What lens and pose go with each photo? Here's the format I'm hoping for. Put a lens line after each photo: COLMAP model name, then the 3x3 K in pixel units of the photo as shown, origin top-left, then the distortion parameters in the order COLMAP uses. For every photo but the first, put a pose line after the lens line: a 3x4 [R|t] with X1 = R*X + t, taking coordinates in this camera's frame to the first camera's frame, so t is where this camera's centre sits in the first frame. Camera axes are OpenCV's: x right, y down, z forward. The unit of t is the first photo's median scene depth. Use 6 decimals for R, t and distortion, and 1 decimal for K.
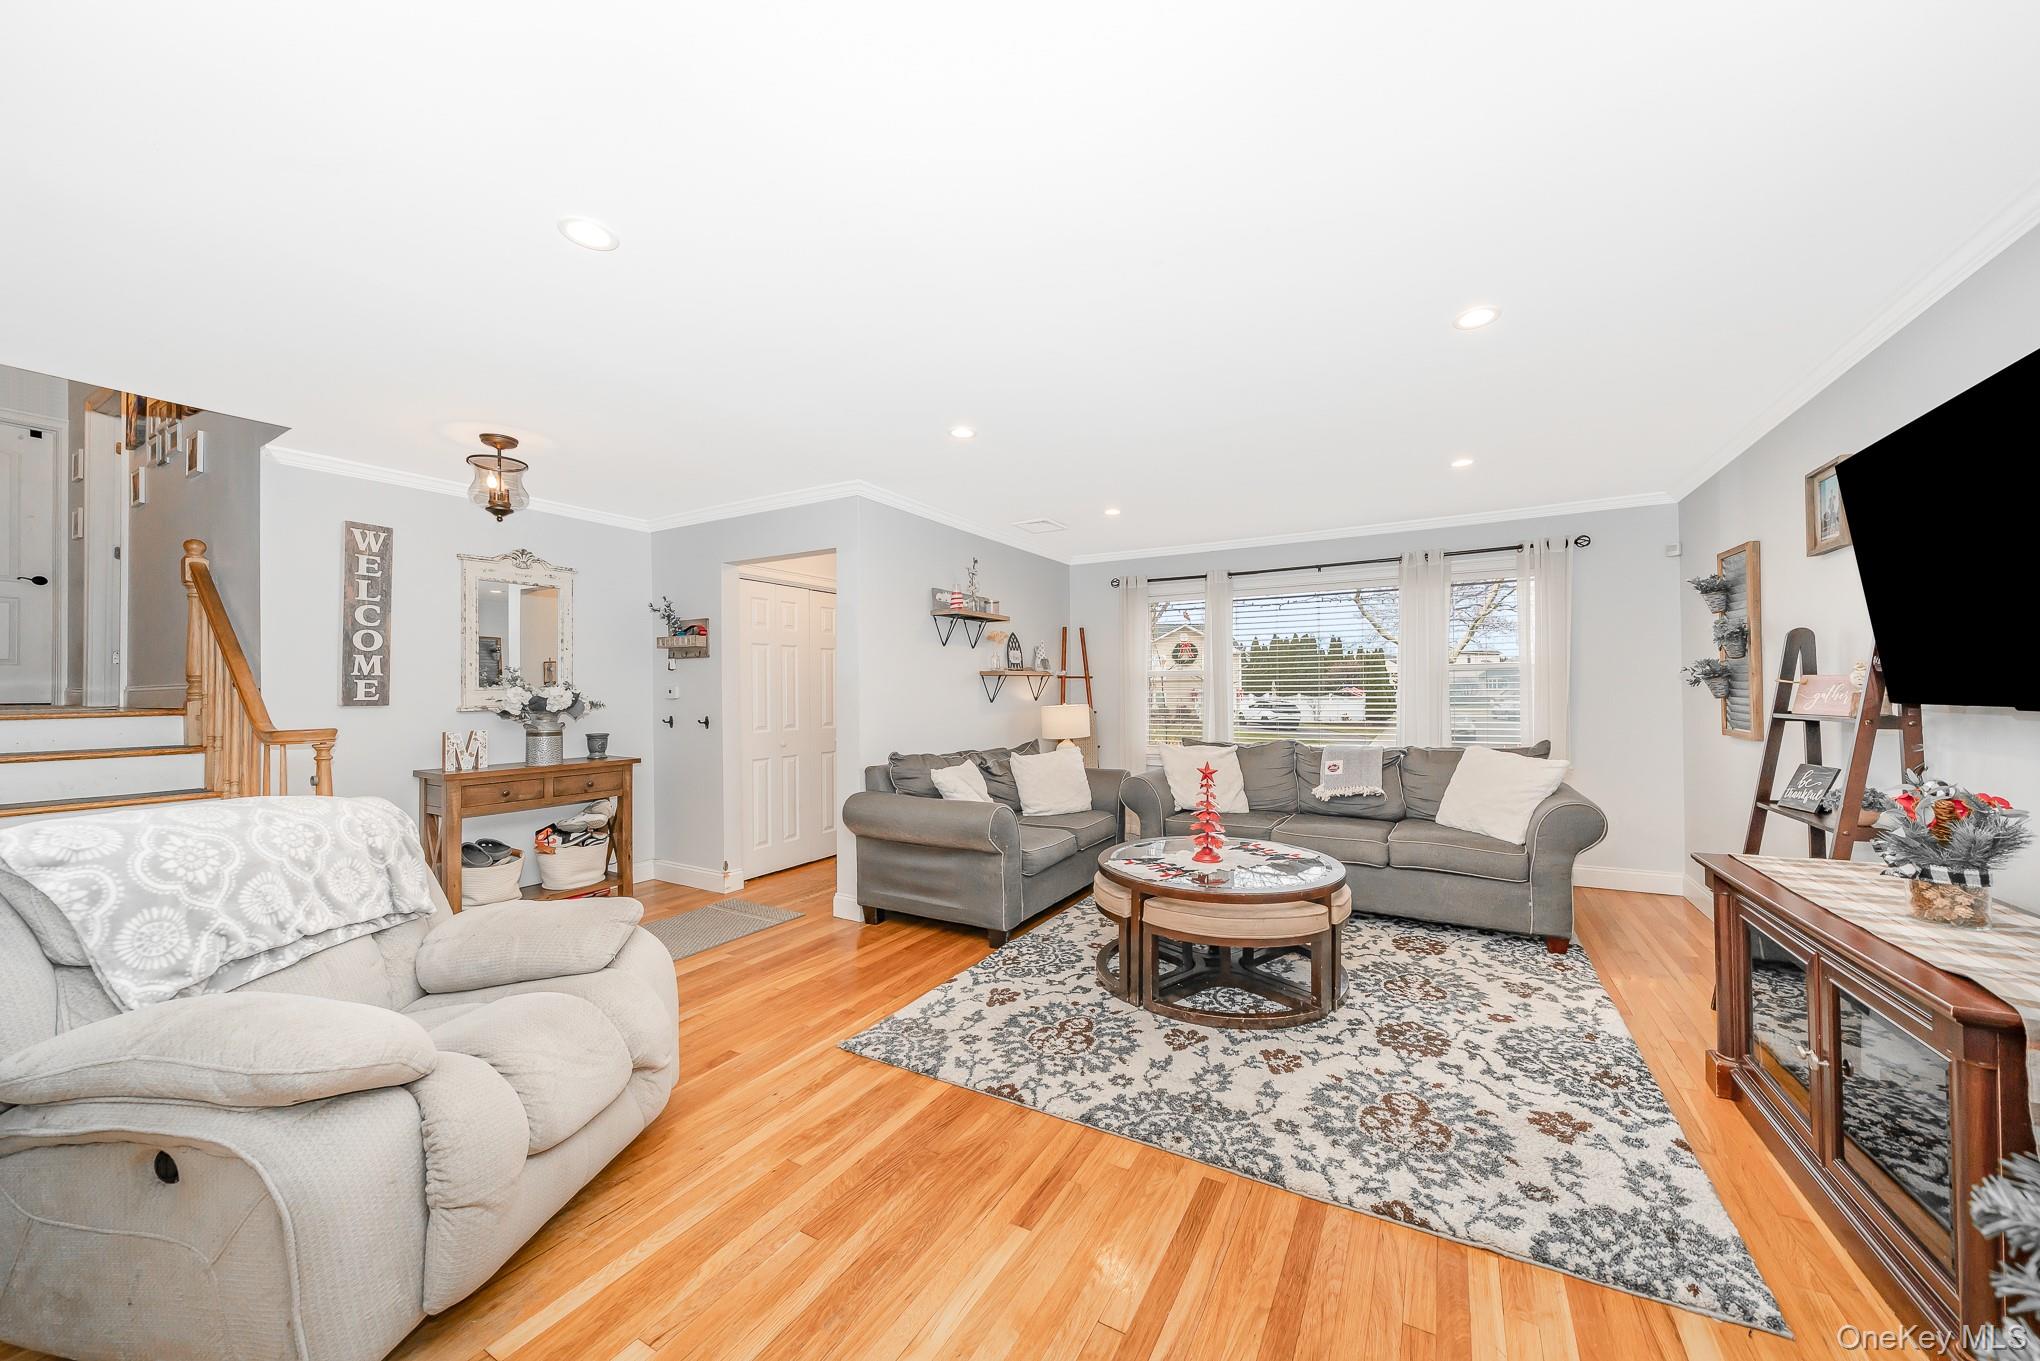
lens RADIAL K [[741.8, 0, 1099.0], [0, 741.8, 678.3], [0, 0, 1]] dist [-0.005803, -0.000063]
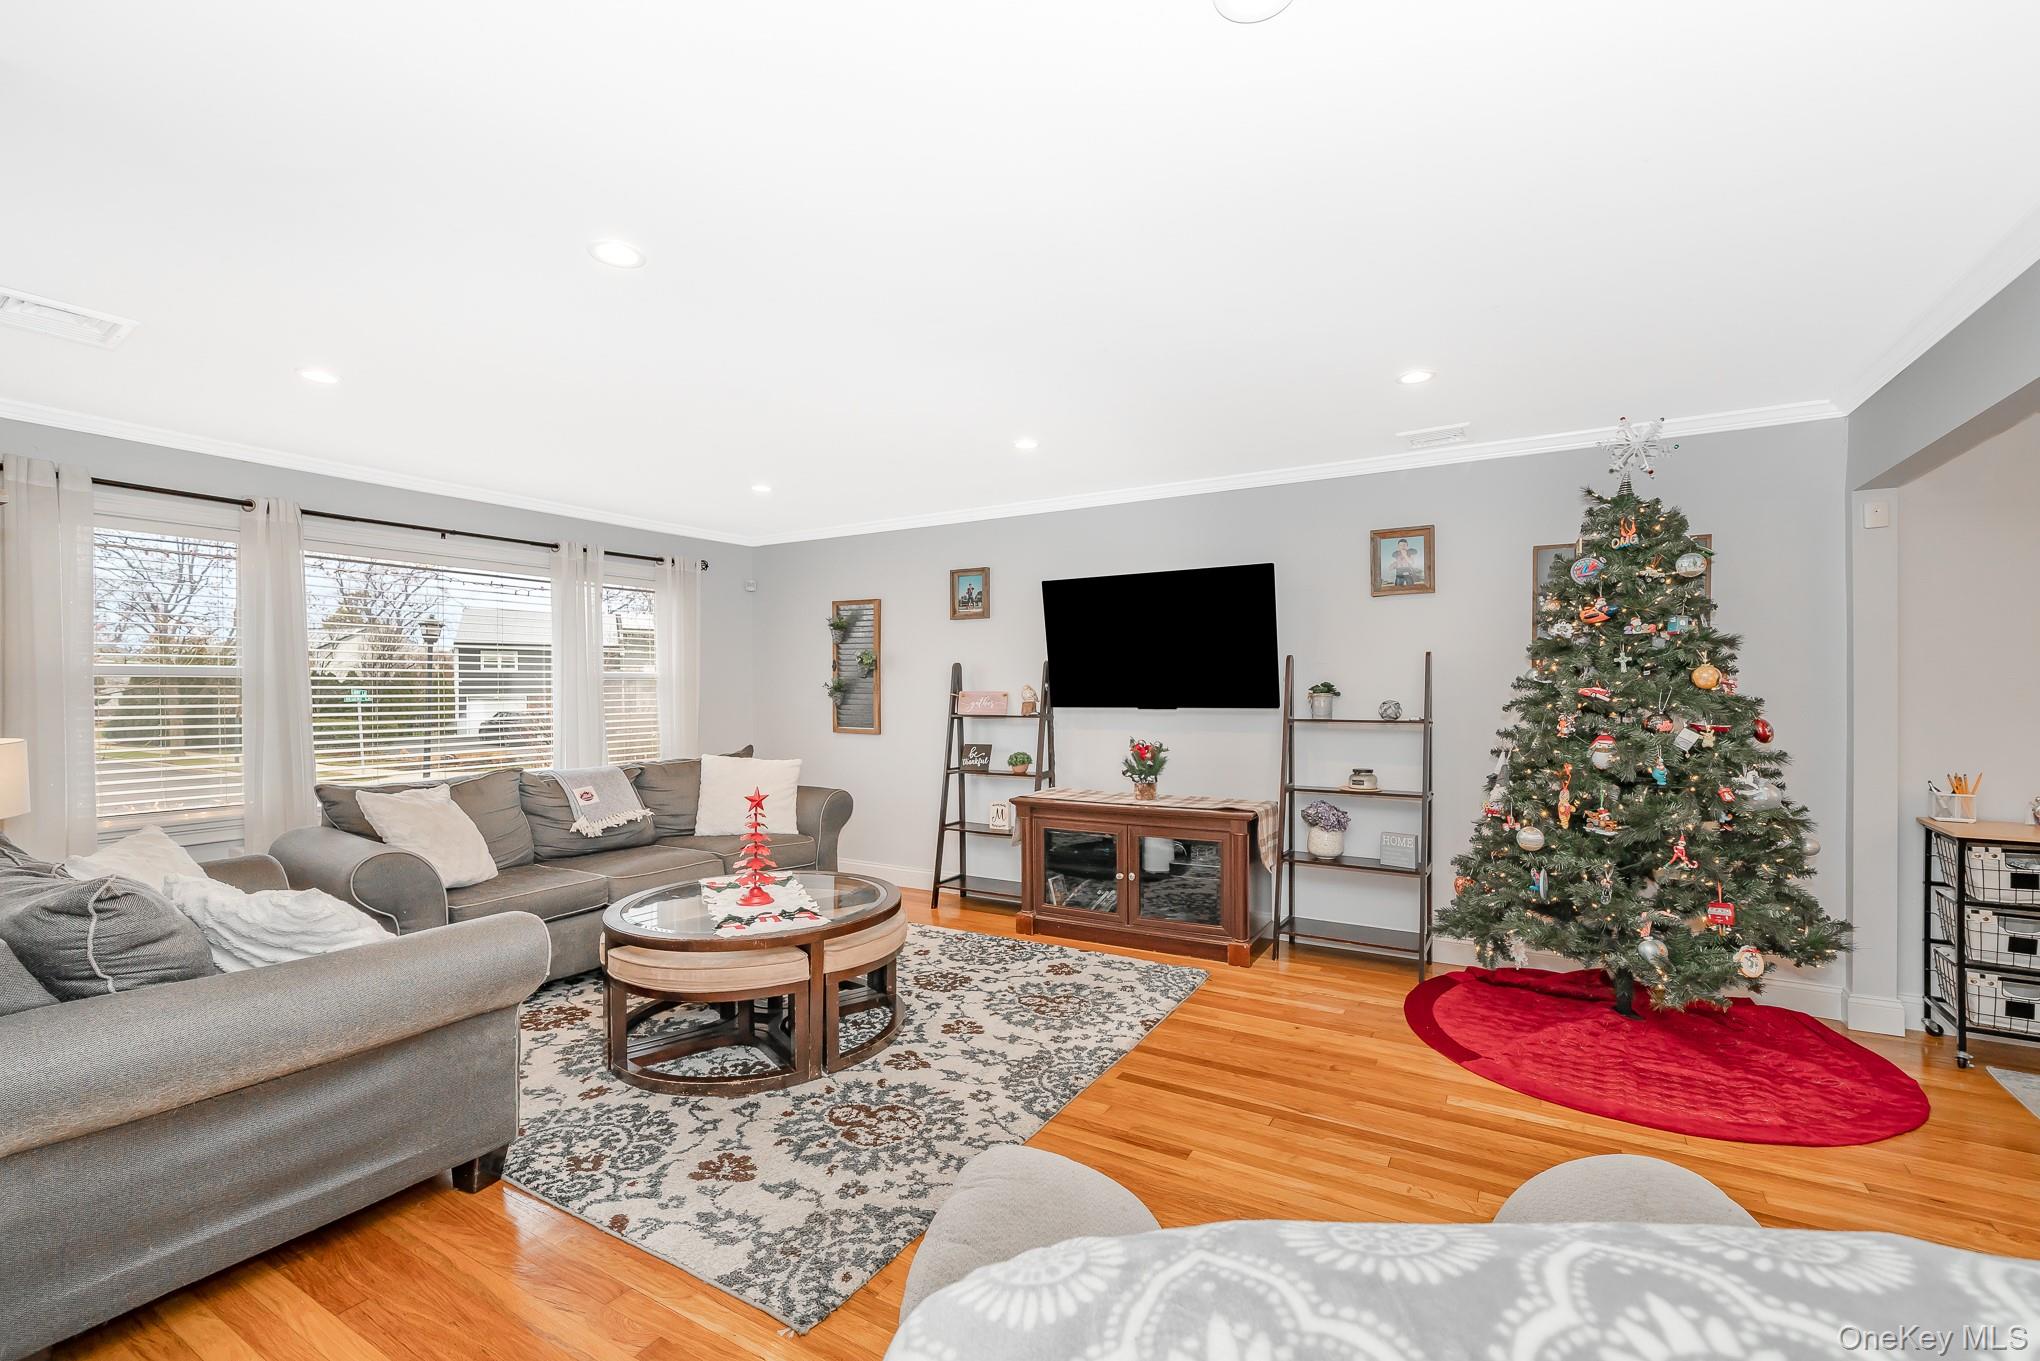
lens RADIAL K [[851.4, 0, 988.5], [0, 851.4, 687.9], [0, 0, 1]] dist [-0.001208, 0.000071]
pose [[0.077813, 0.009250, 0.996925, -0.799229], [-0.014182, 0.999866, -0.008170, 0.002693], [-0.996867, -0.013503, 0.077934, 0.650478]]
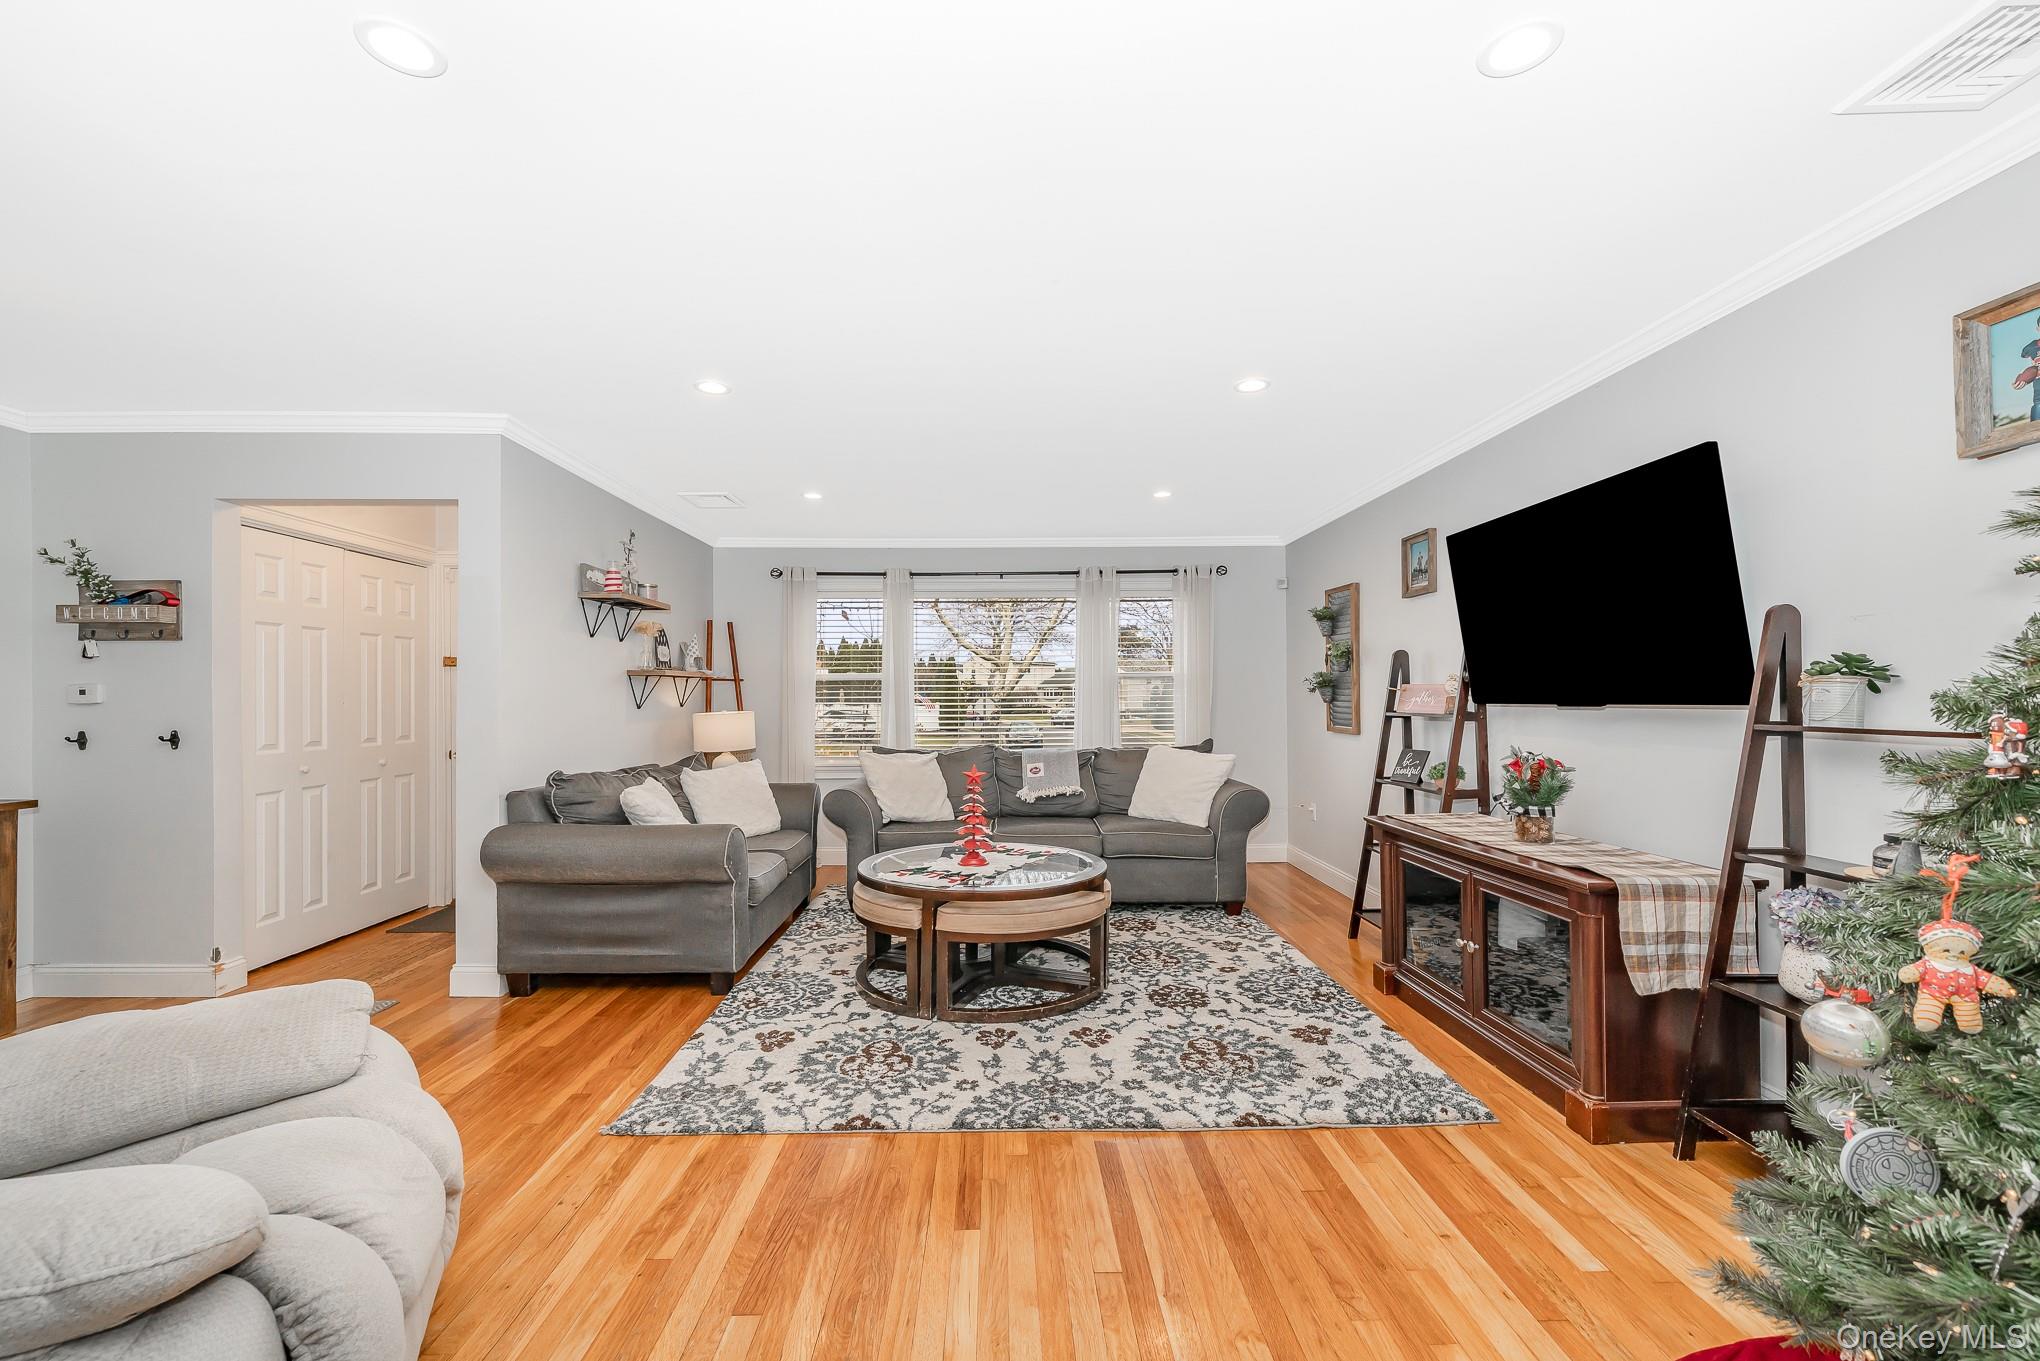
lens RADIAL K [[809.3, 0, 1054.0], [0, 809.3, 688.8], [0, 0, 1]] dist [-0.002106, -0.000118]
pose [[0.873350, 0.009185, 0.487007, -0.285610], [-0.010304, 0.999947, -0.000381, 0.009421], [-0.486984, -0.004686, 0.873398, 0.001596]]
